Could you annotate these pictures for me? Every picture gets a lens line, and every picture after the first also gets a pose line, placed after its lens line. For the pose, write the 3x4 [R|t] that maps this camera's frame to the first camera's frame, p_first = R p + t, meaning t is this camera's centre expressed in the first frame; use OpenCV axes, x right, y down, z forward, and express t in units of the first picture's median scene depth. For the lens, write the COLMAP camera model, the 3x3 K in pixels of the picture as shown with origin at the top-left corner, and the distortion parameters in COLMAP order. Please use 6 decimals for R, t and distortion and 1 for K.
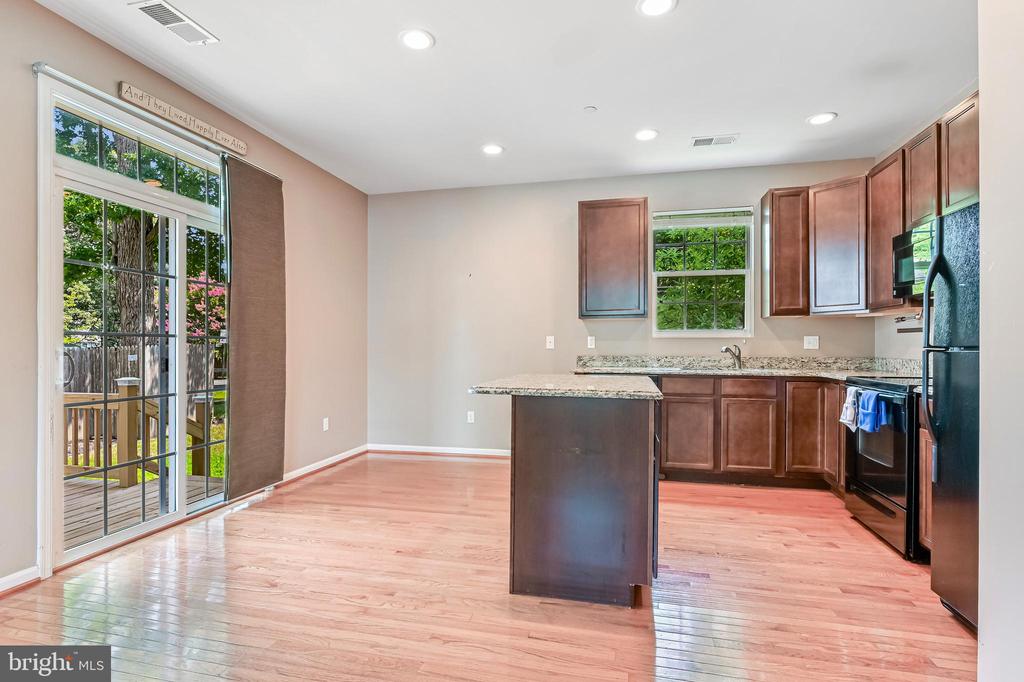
lens RADIAL K [[514.1, 0, 512.0], [0, 514.1, 341.0], [0, 0, 1]] dist [0.001905, 0.000064]
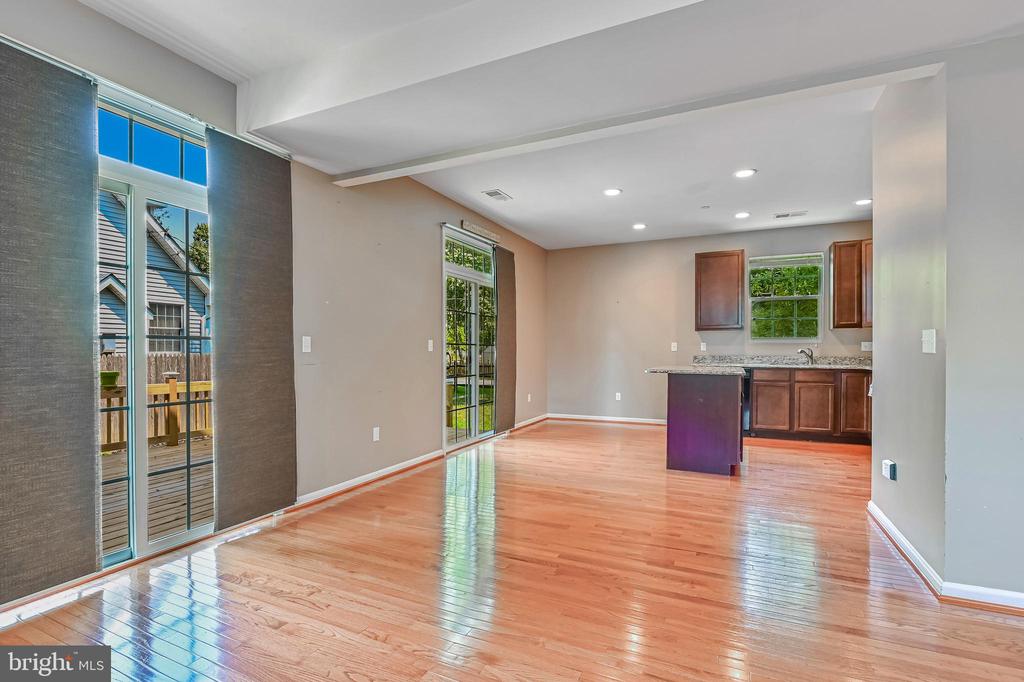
lens RADIAL K [[483.1, 0, 514.4], [0, 483.1, 352.2], [0, 0, 1]] dist [-0.000034, 0.000219]
pose [[0.978873, -0.000842, -0.204467, -0.114113], [0.004355, 0.999851, 0.016731, -0.008482], [0.204422, -0.017268, 0.978730, -0.568144]]
